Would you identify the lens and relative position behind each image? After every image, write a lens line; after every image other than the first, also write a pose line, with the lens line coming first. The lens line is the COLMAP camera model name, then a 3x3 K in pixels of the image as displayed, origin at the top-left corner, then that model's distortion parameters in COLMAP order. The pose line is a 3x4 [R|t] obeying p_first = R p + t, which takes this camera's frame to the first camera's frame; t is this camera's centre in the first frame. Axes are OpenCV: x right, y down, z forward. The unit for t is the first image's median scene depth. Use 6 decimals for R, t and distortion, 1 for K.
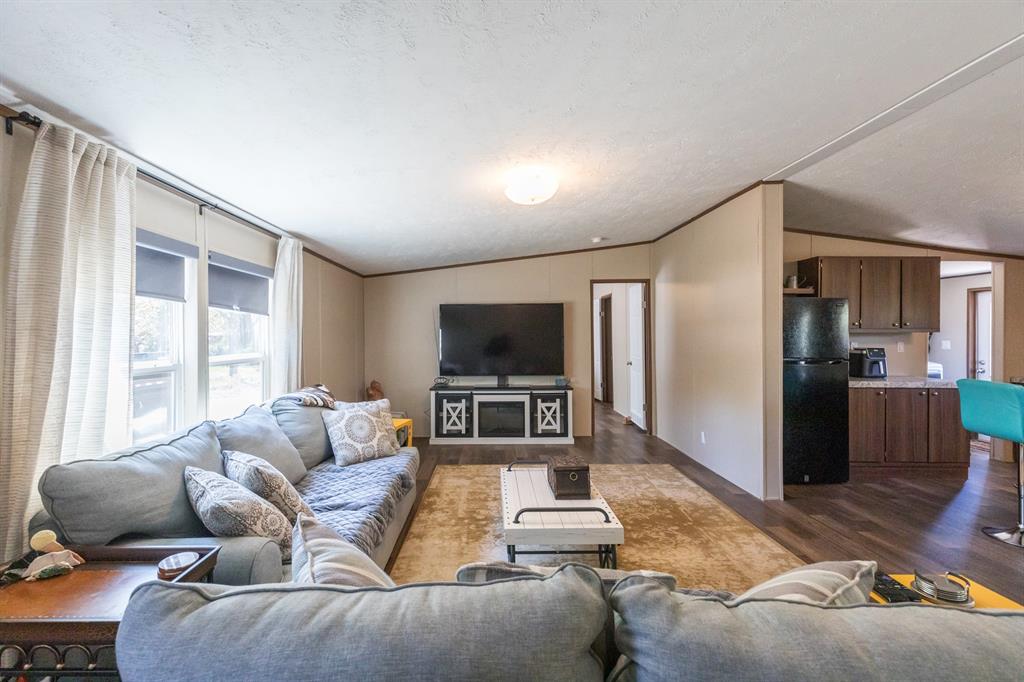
lens RADIAL K [[461.6, 0, 494.5], [0, 461.6, 335.6], [0, 0, 1]] dist [0.003065, 0.001647]
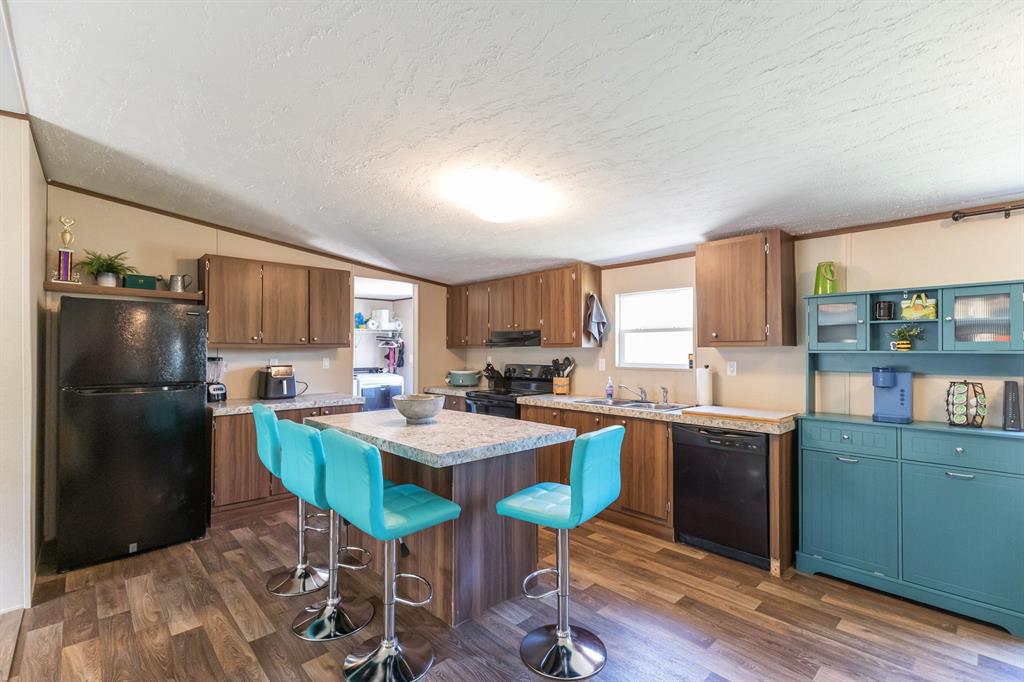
lens RADIAL K [[461.6, 0, 510.8], [0, 461.6, 345.6], [0, 0, 1]] dist [0.003065, 0.001647]
pose [[0.731472, 0.001740, 0.681869, 0.438097], [0.006100, 0.999940, -0.009095, -0.000302], [-0.681844, 0.010812, 0.731417, 0.038275]]
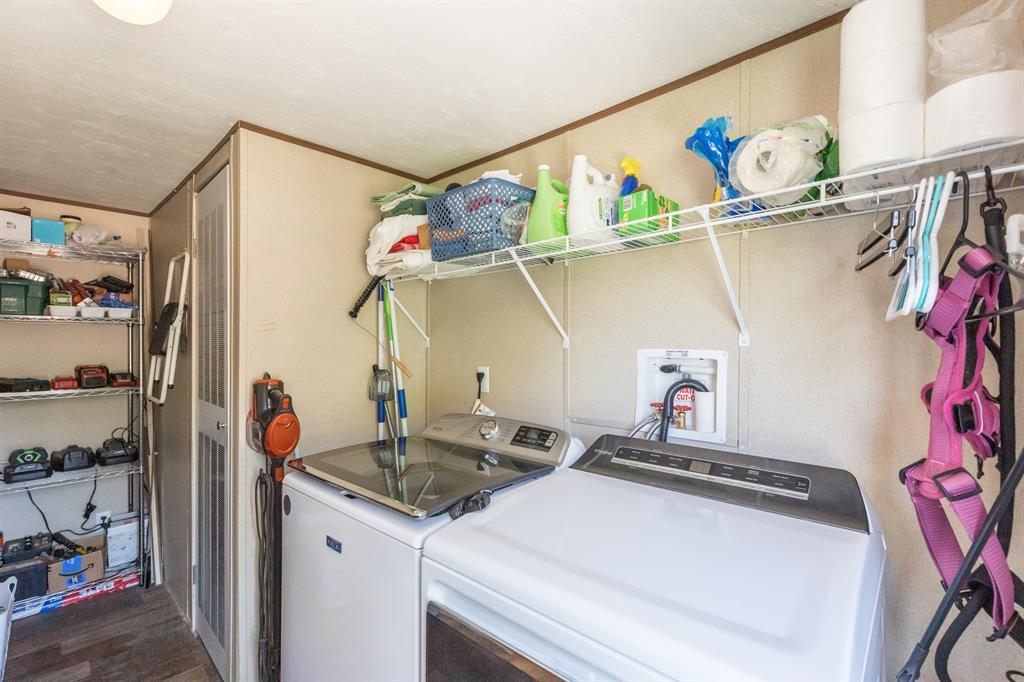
lens RADIAL K [[461.6, 0, 512.4], [0, 461.6, 345.8], [0, 0, 1]] dist [0.003065, 0.001647]
pose [[0.713257, 0.002533, -0.700898, 1.038194], [-0.006105, 0.999978, -0.002599, 0.000148], [0.700876, 0.006133, 0.713257, 0.961919]]
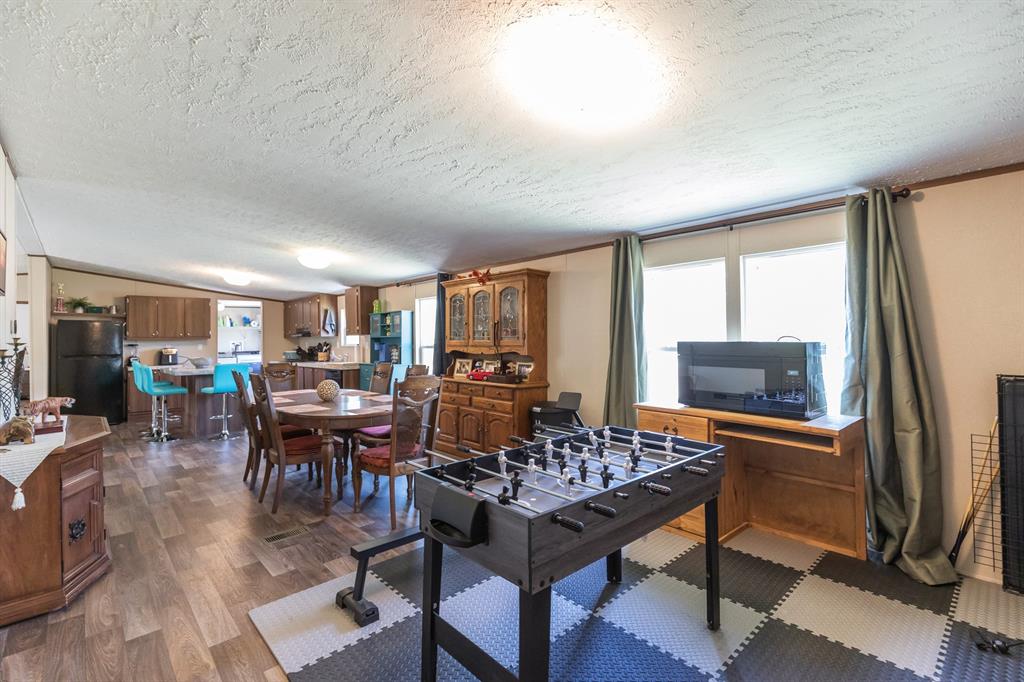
lens RADIAL K [[461.6, 0, 513.9], [0, 461.6, 335.6], [0, 0, 1]] dist [0.003065, 0.001647]
pose [[0.734696, -0.010669, 0.678313, 0.478482], [0.022676, 0.999704, -0.008836, 0.020291], [-0.678018, 0.021873, 0.734720, -0.987376]]
